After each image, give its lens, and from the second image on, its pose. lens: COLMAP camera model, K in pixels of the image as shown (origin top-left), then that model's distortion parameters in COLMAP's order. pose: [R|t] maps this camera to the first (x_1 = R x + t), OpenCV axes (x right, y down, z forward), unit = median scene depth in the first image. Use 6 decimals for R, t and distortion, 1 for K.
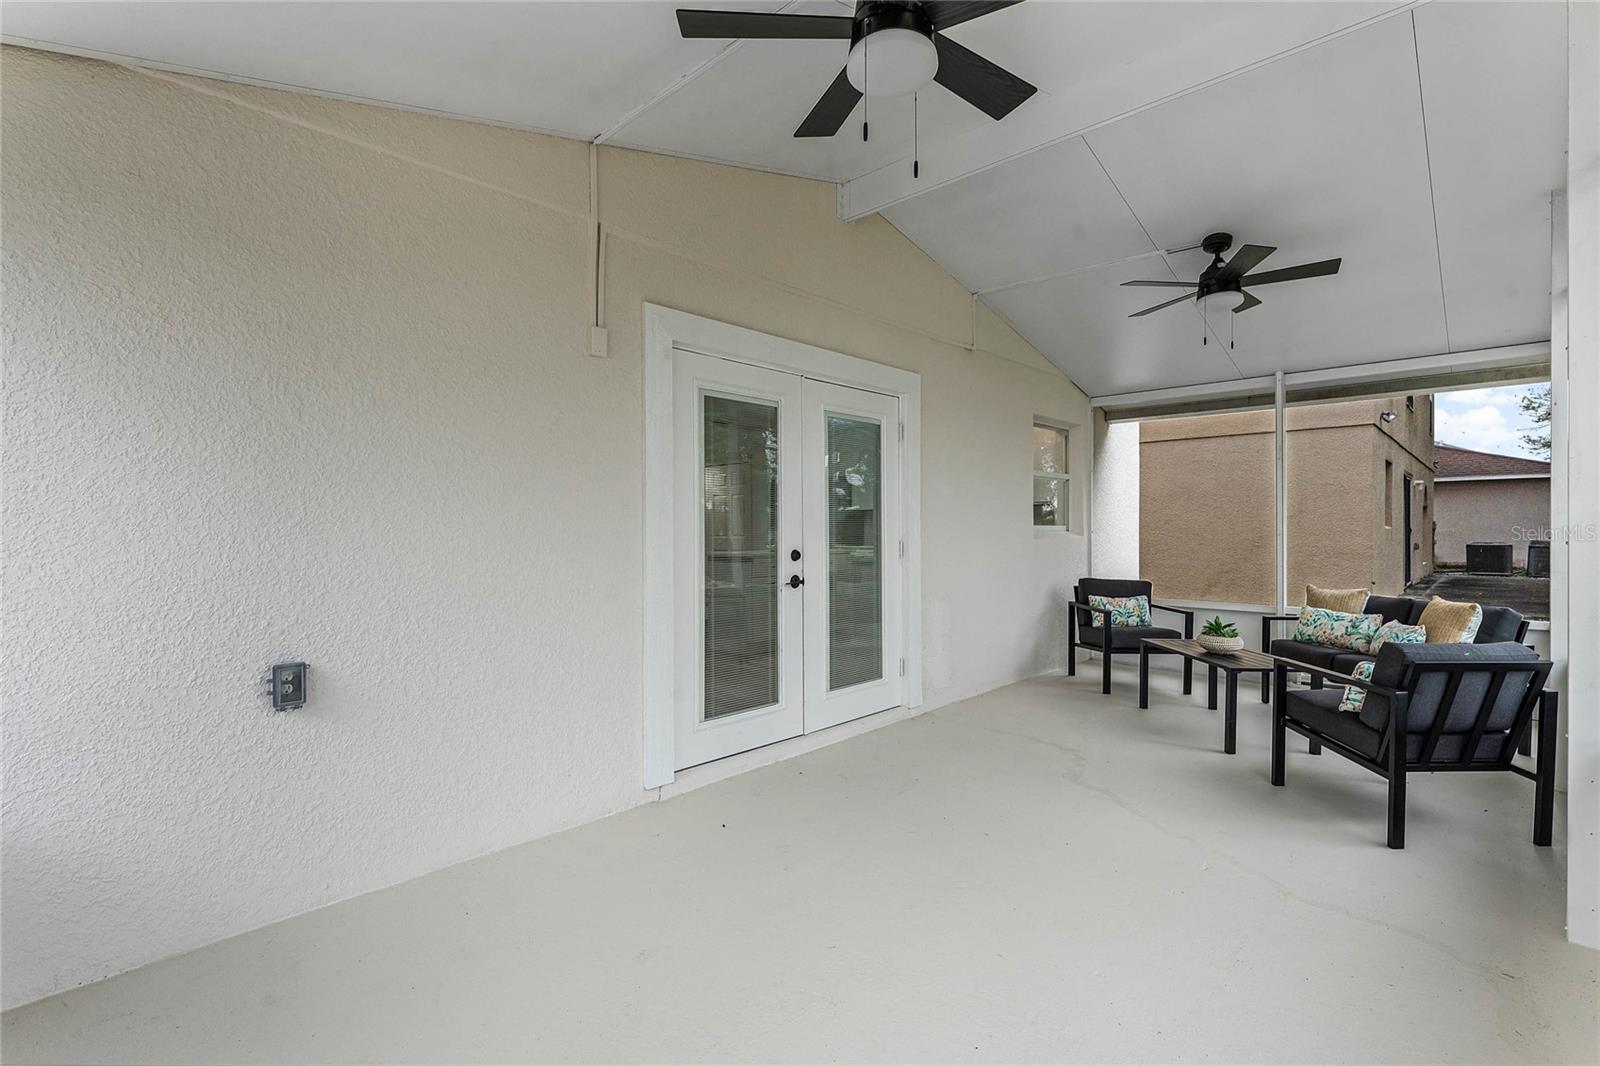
lens RADIAL K [[727.0, 0, 800.0], [0, 727.0, 533.0], [0, 0, 1]] dist [-0.000106, -0.000029]
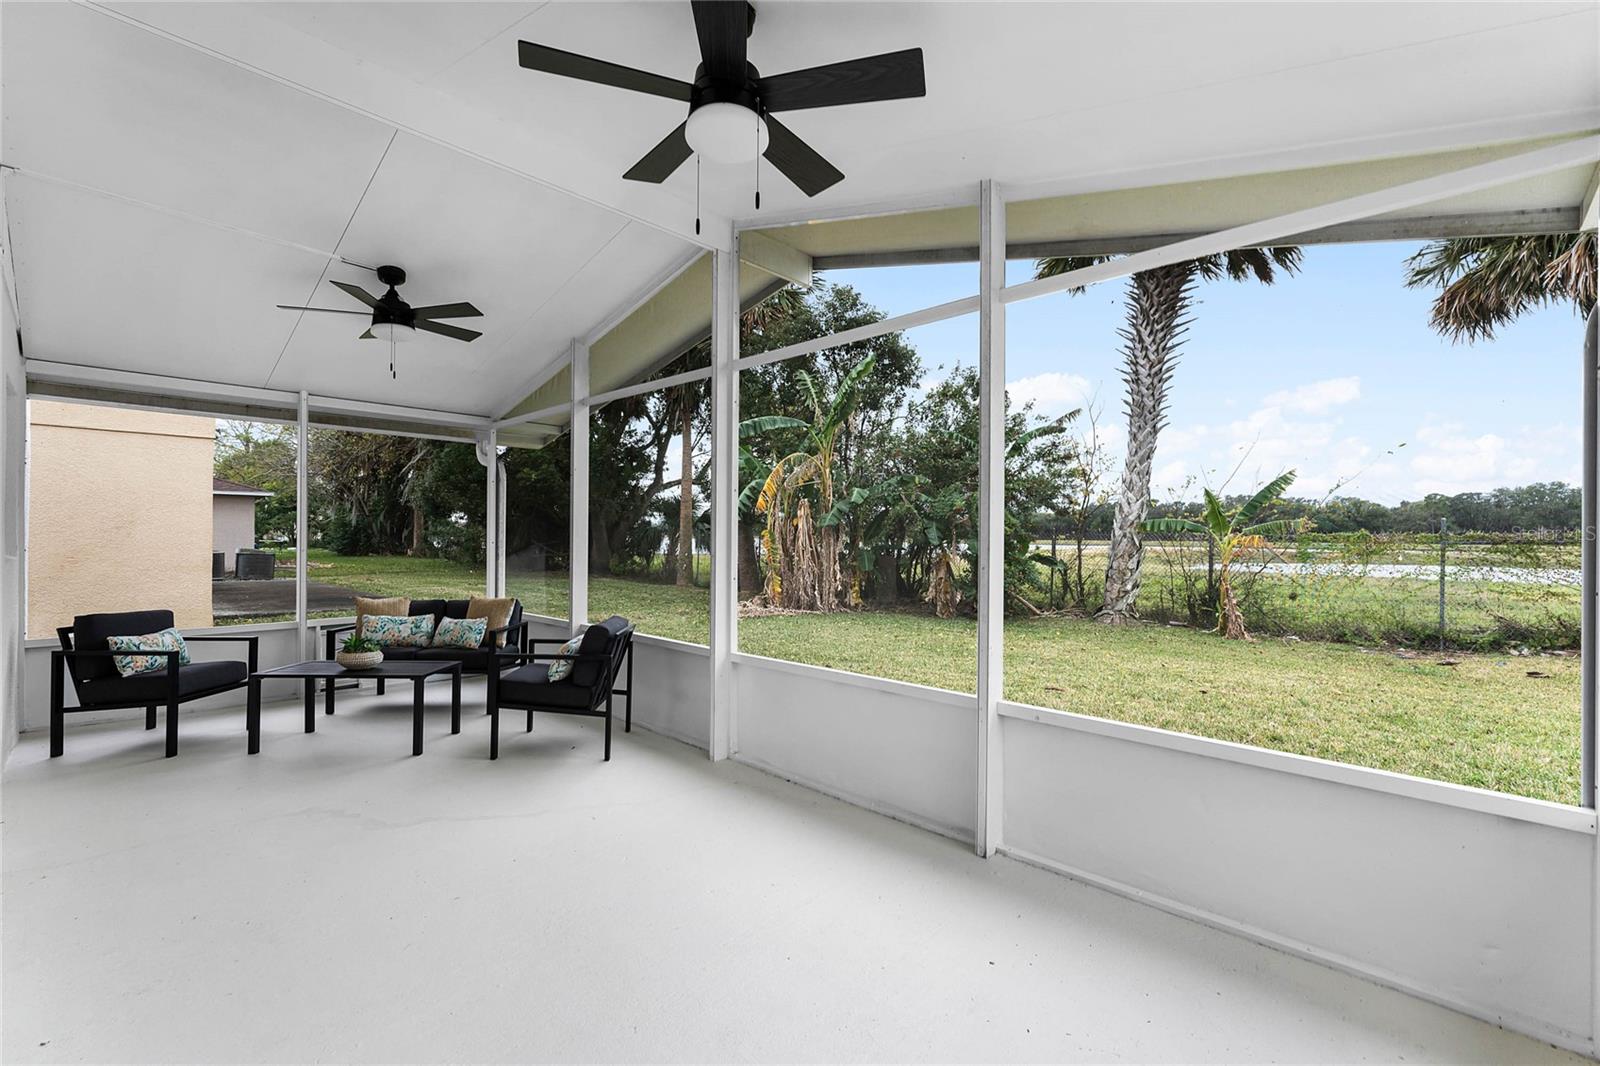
lens RADIAL K [[685.4, 0, 800.0], [0, 685.4, 533.0], [0, 0, 1]] dist [0.000164, 0.000164]
pose [[-0.008118, 0.007435, 0.999939, -0.371200], [0.002181, 0.999970, -0.007417, -0.015802], [-0.999965, 0.002121, -0.008134, 0.372319]]
